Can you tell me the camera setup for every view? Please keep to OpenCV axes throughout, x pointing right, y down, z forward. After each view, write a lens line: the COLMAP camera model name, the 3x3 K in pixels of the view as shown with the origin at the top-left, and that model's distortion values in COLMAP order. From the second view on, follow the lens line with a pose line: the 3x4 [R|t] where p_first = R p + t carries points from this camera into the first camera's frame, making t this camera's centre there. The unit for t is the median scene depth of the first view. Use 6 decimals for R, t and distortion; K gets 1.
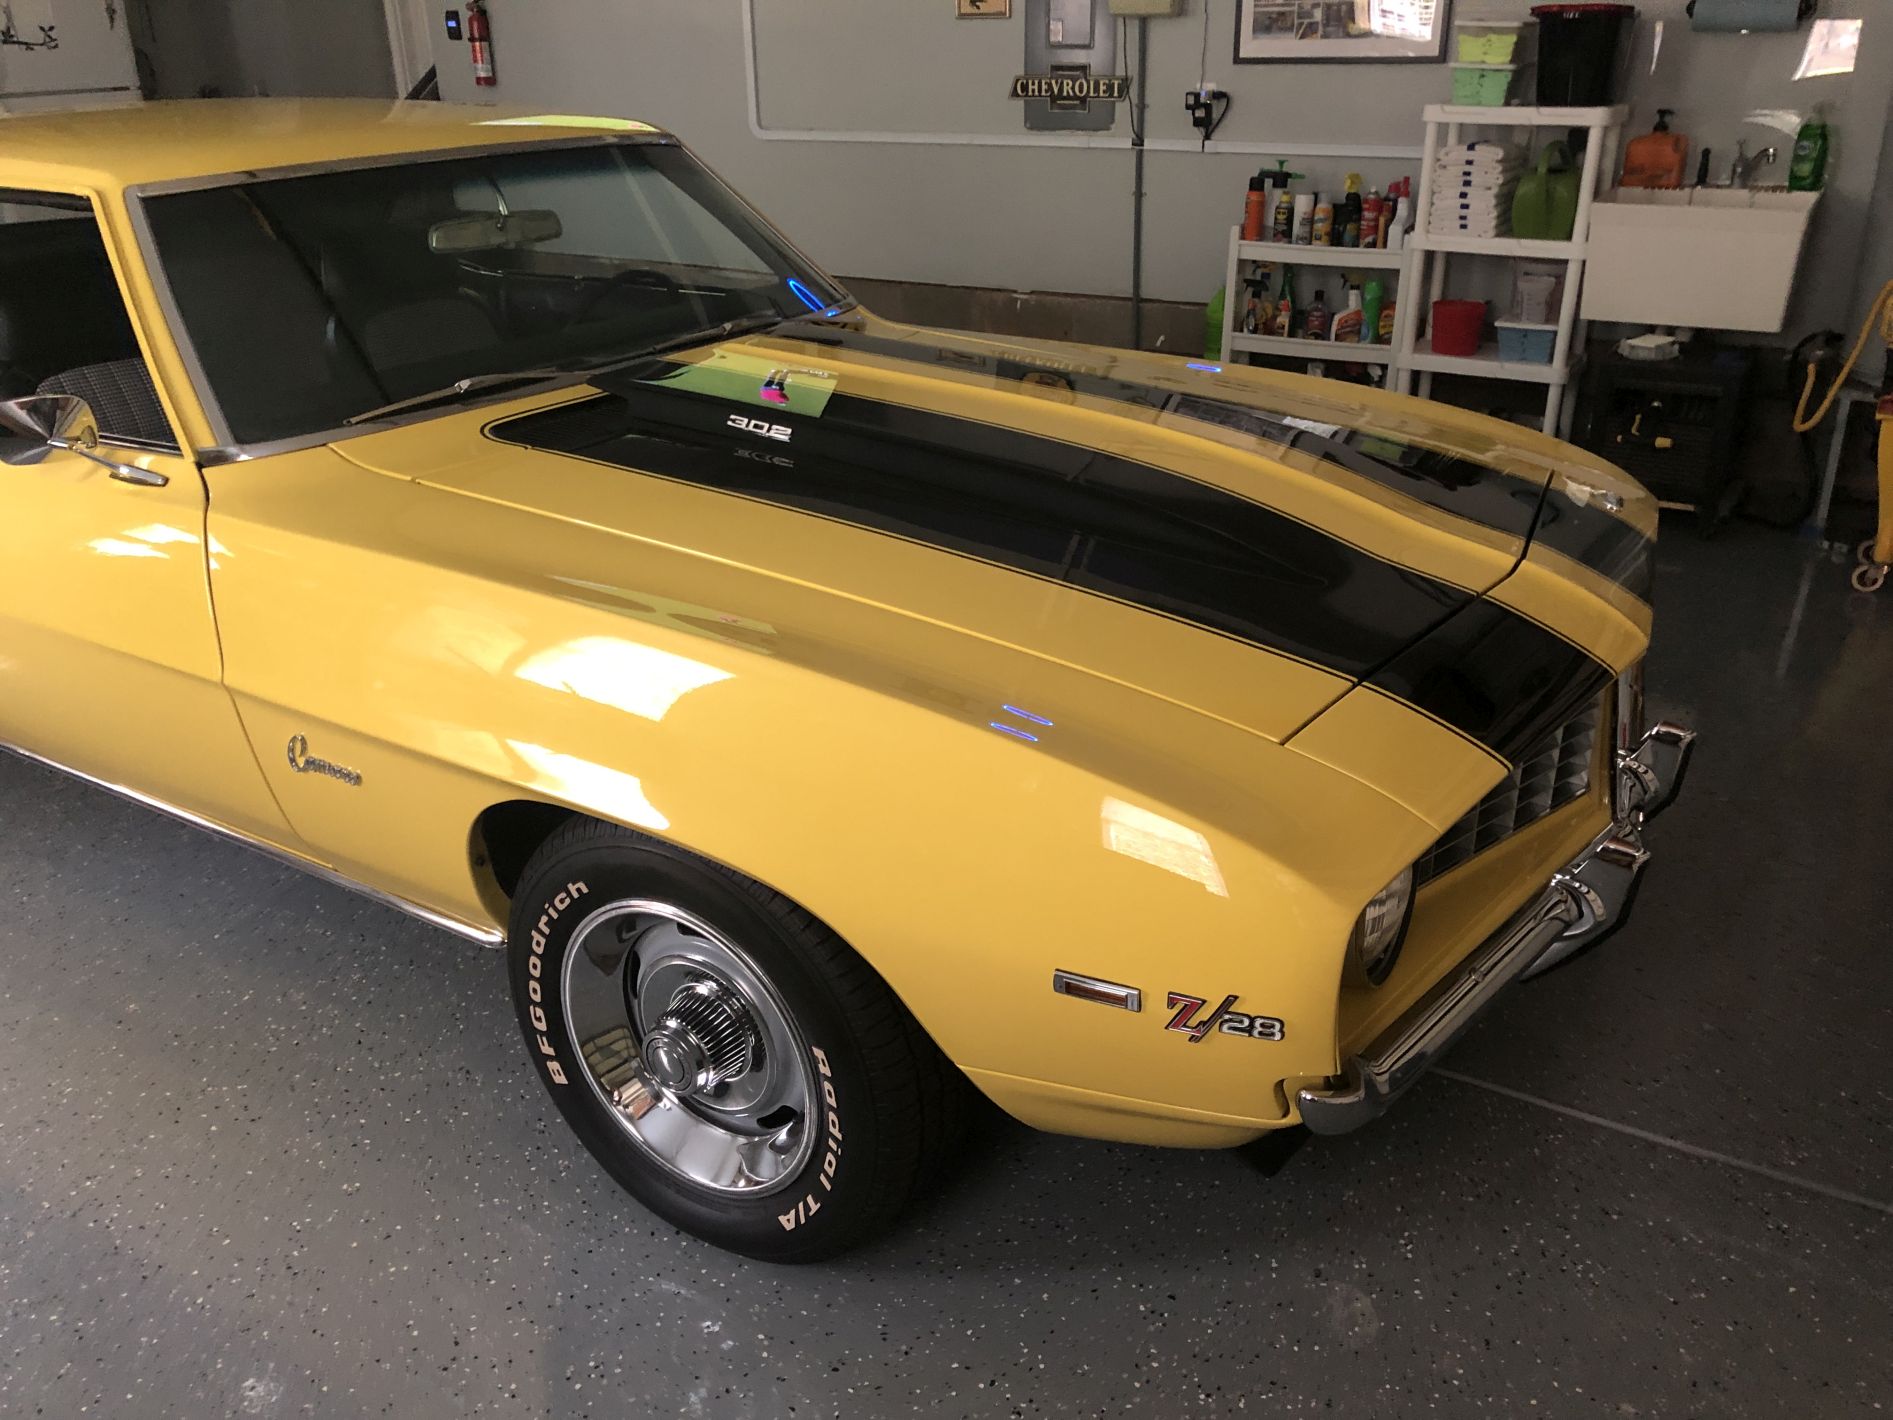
lens RADIAL K [[1550.9, 0, 972.8], [0, 1550.9, 687.5], [0, 0, 1]] dist [0.044655, -0.042589]
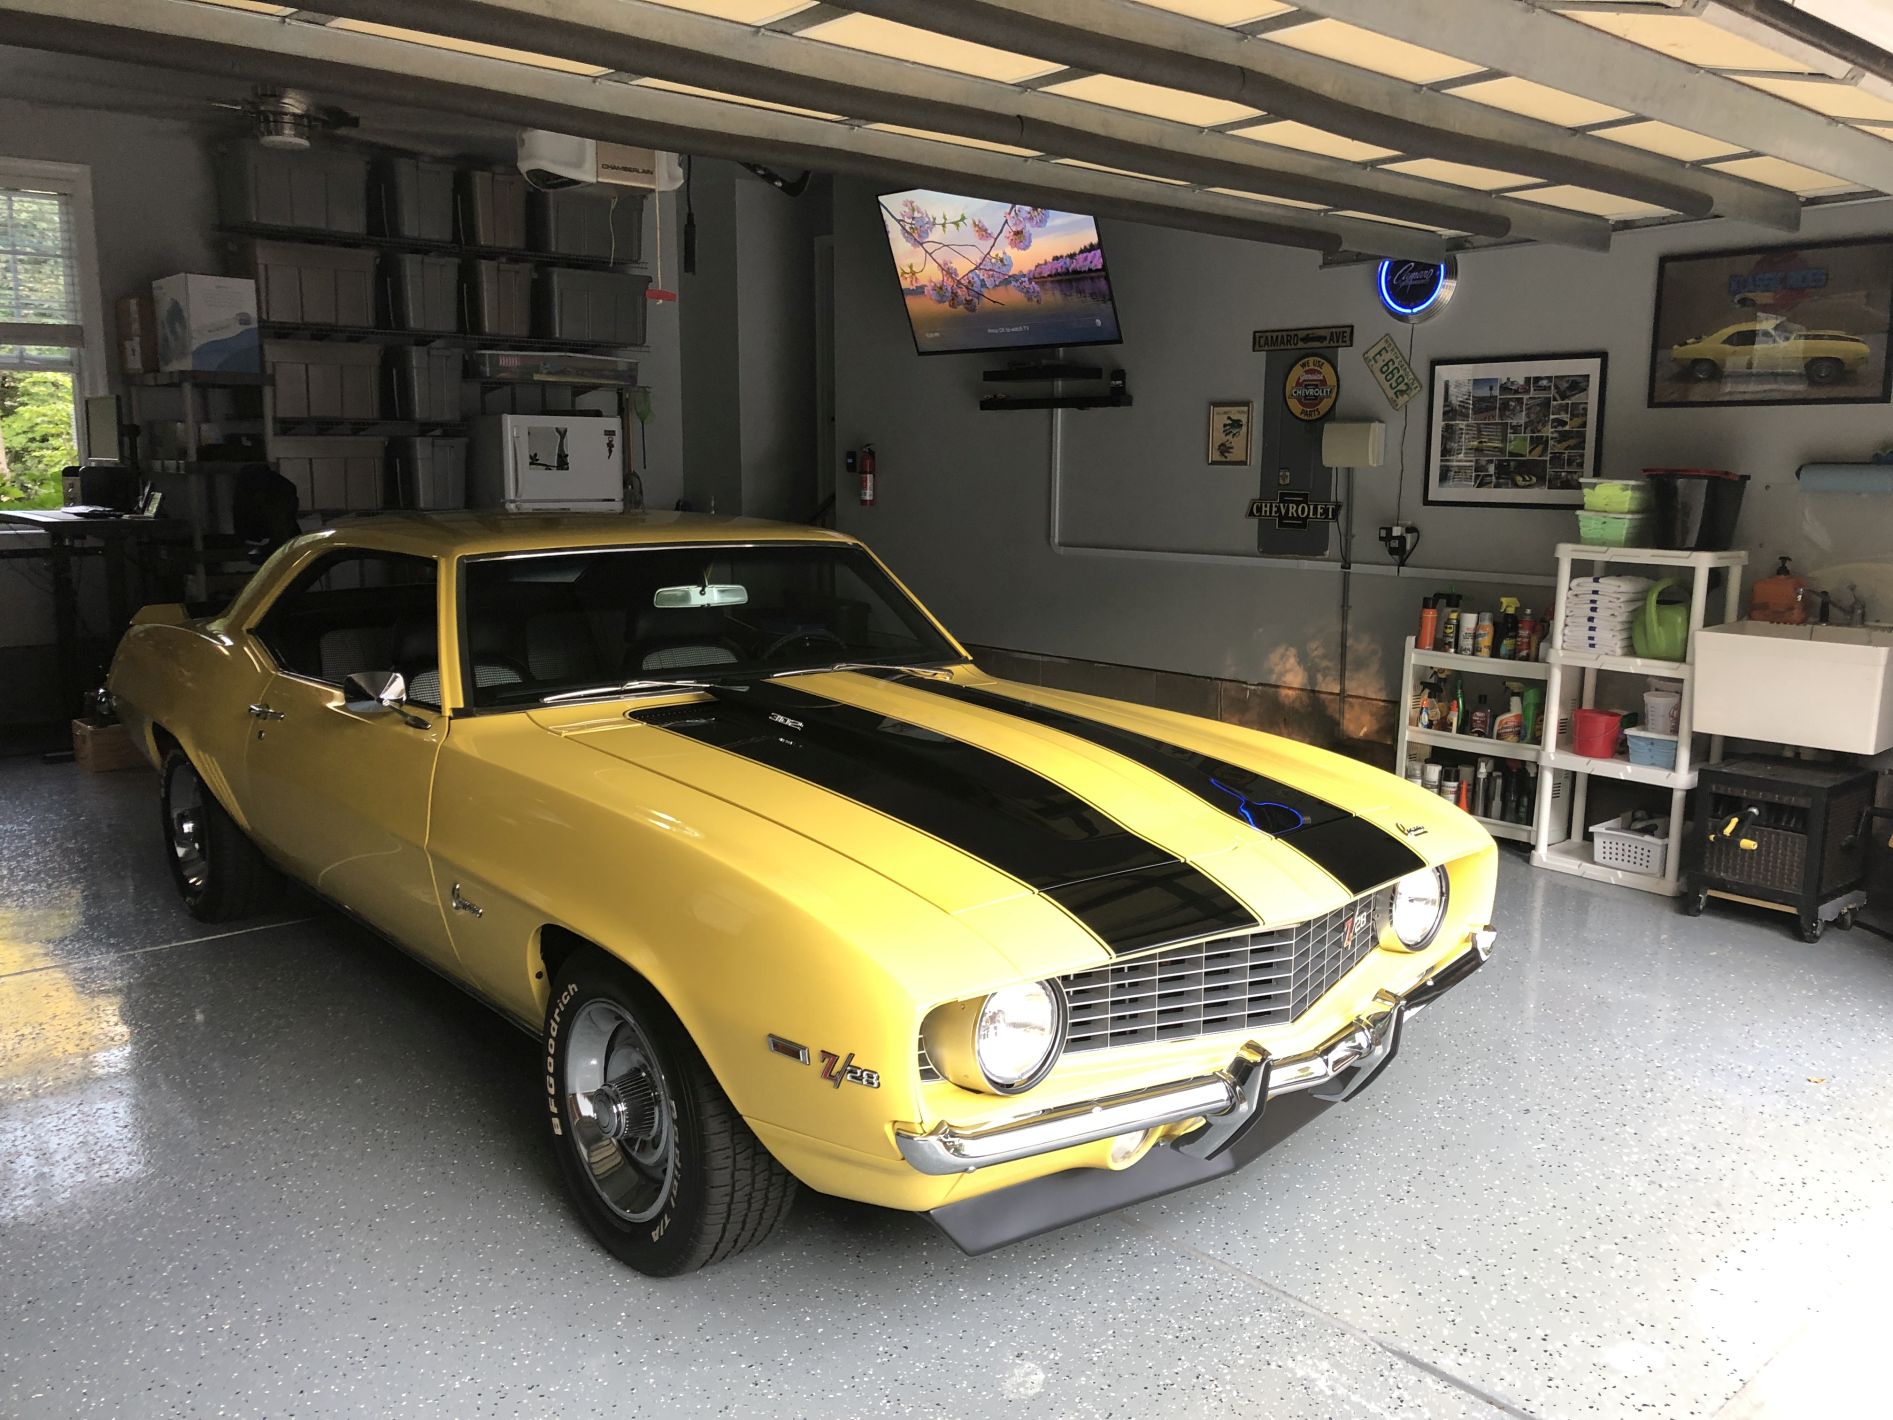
lens RADIAL K [[1550.9, 0, 983.0], [0, 1550.9, 698.4], [0, 0, 1]] dist [0.044655, -0.042589]
pose [[0.956273, 0.065249, -0.285104, 0.507916], [-0.133361, 0.964839, -0.226495, 0.133388], [0.260301, 0.254613, 0.931351, -0.374295]]
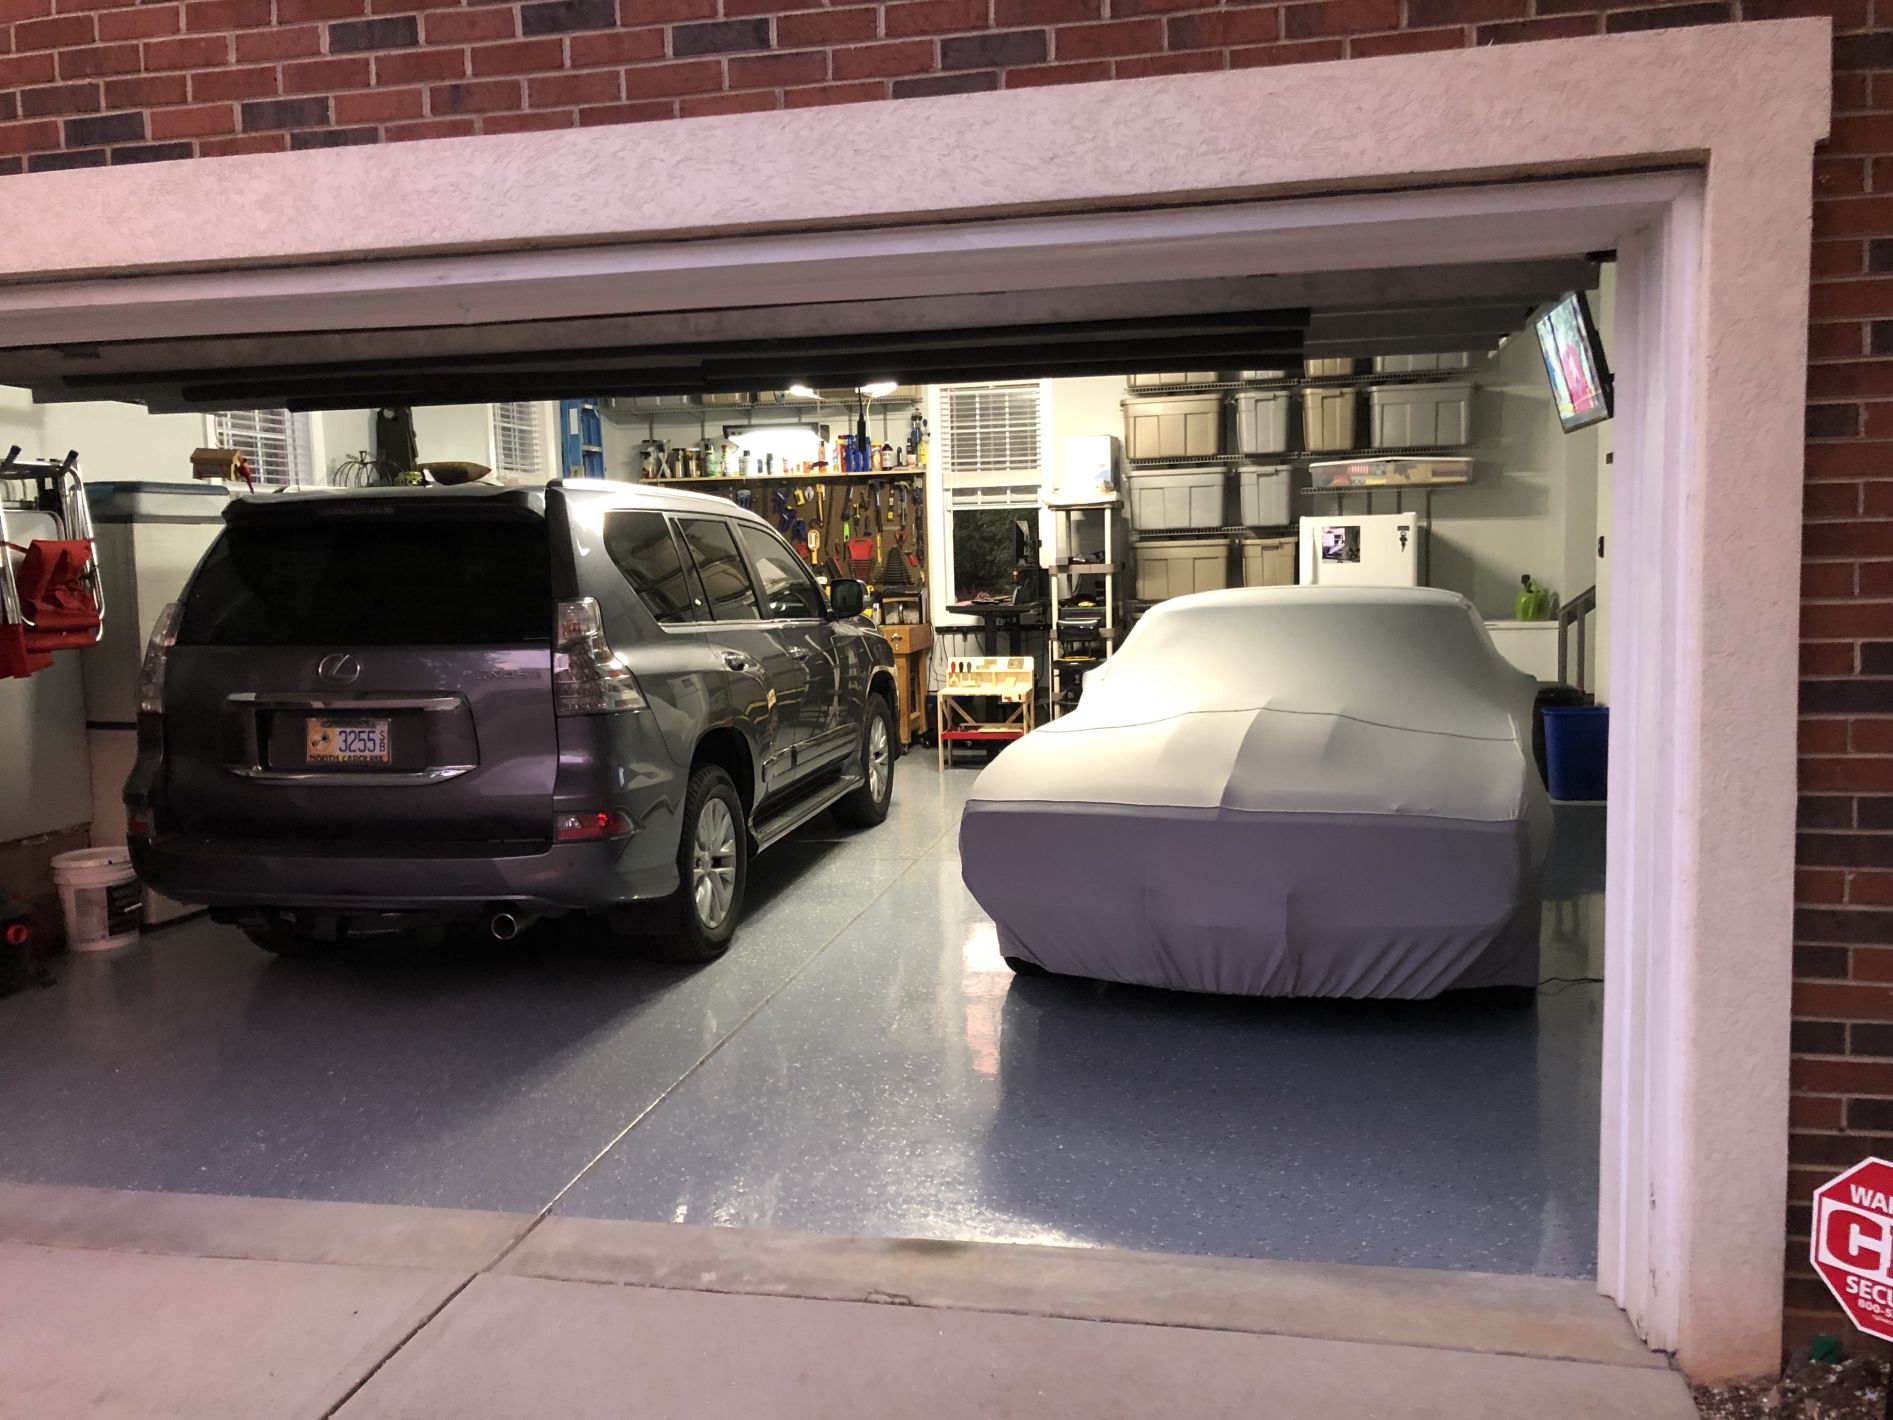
lens RADIAL K [[1550.9, 0, 942.1], [0, 1550.9, 723.4], [0, 0, 1]] dist [0.044655, -0.042589]
pose [[0.331262, 0.106618, -0.937496, 2.354437], [-0.349089, 0.936939, -0.016794, -0.283199], [0.876586, 0.332833, 0.347591, 0.489947]]
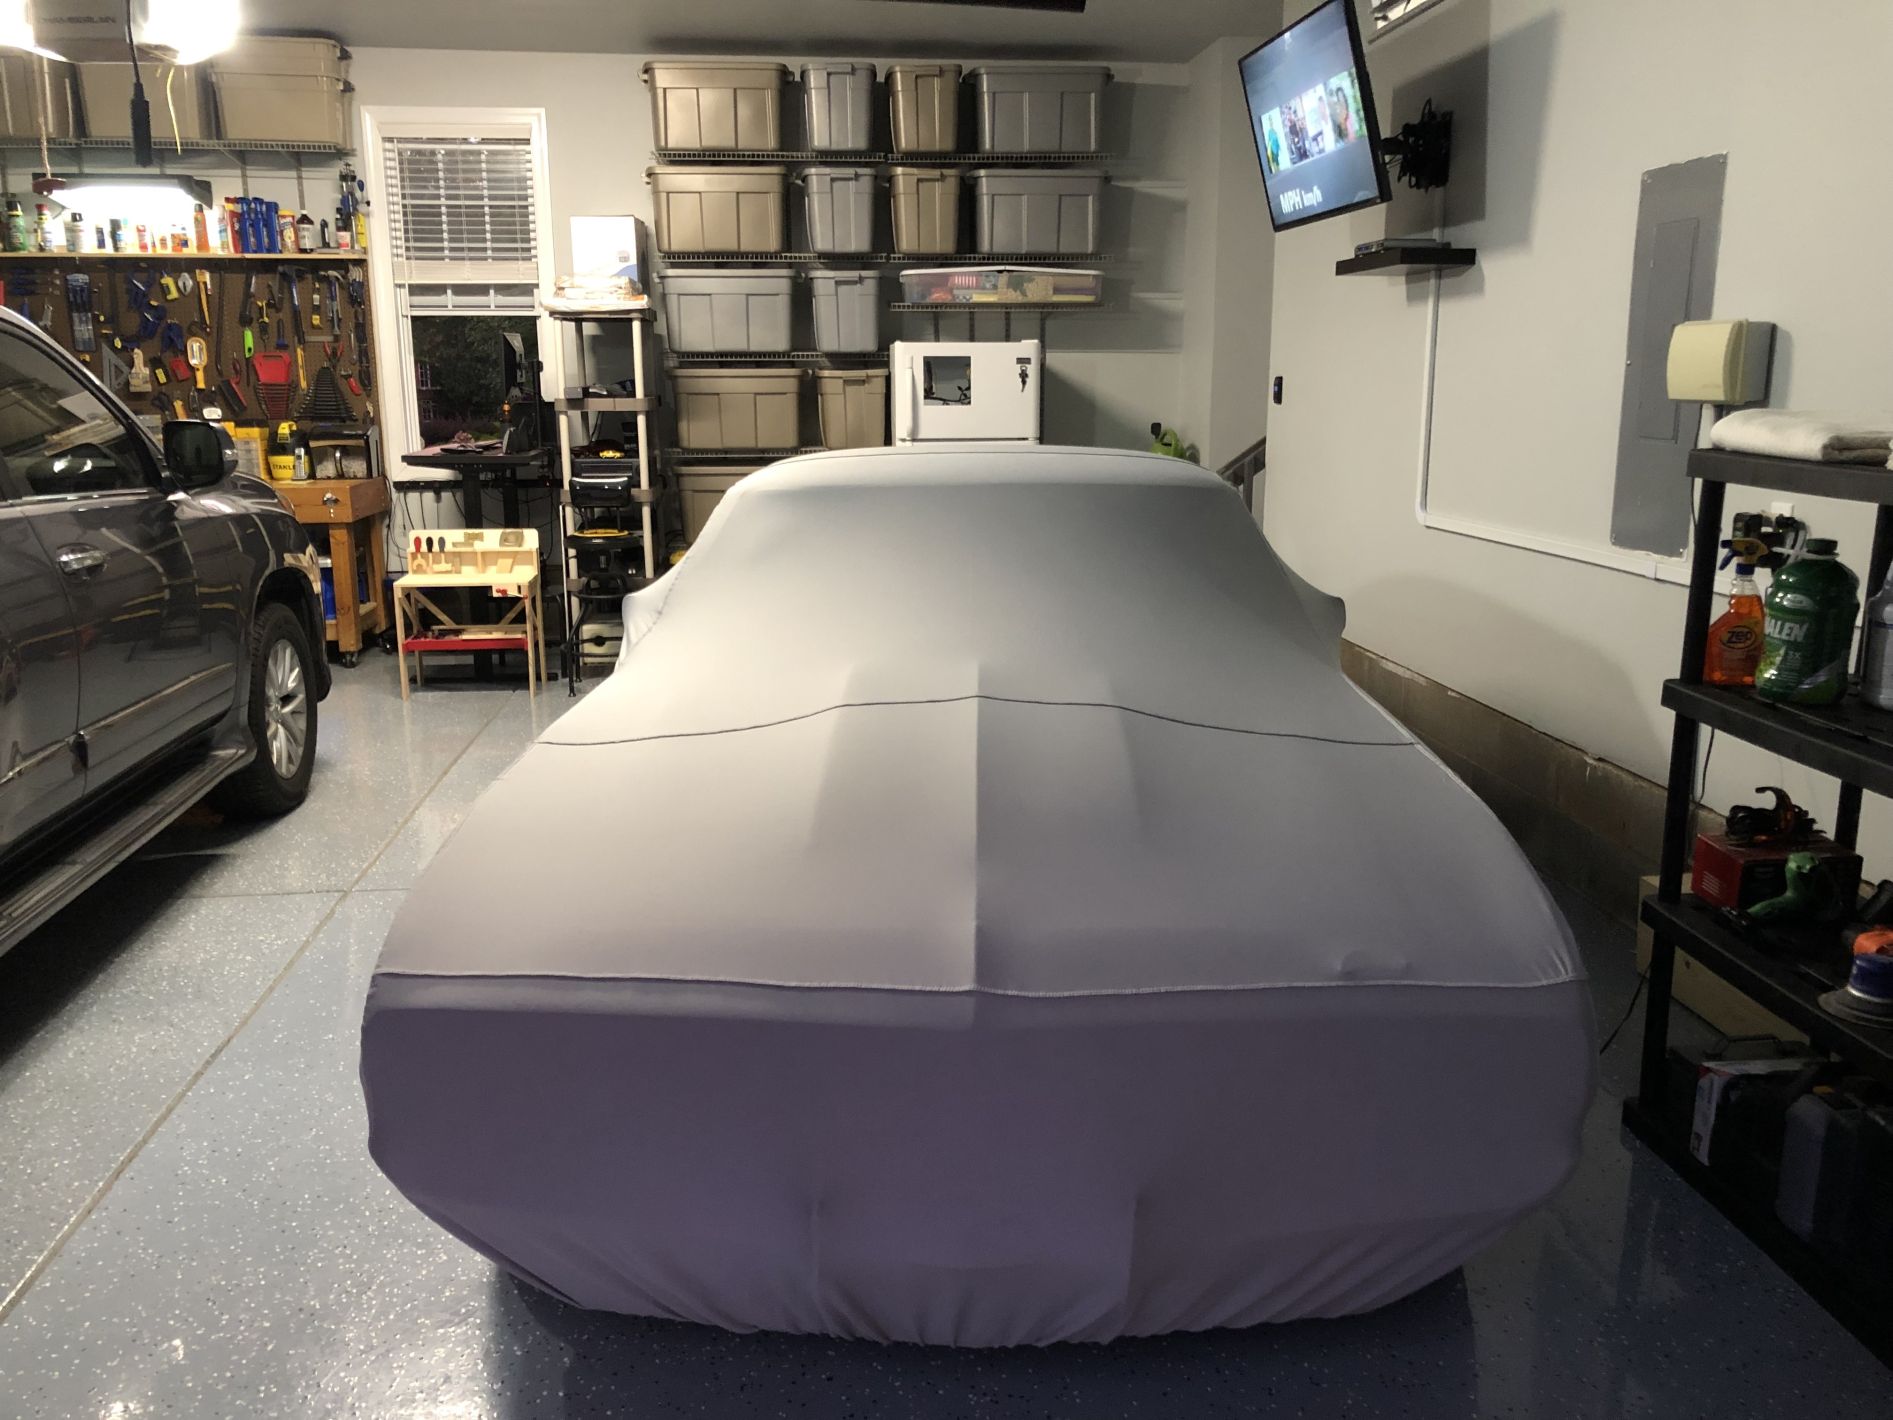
lens RADIAL K [[1550.9, 0, 971.1], [0, 1550.9, 707.3], [0, 0, 1]] dist [0.044655, -0.042589]
pose [[0.613994, 0.175626, -0.769524, 1.180639], [-0.312316, 0.949422, -0.032510, -0.475865], [0.724893, 0.260296, 0.637790, 0.961375]]
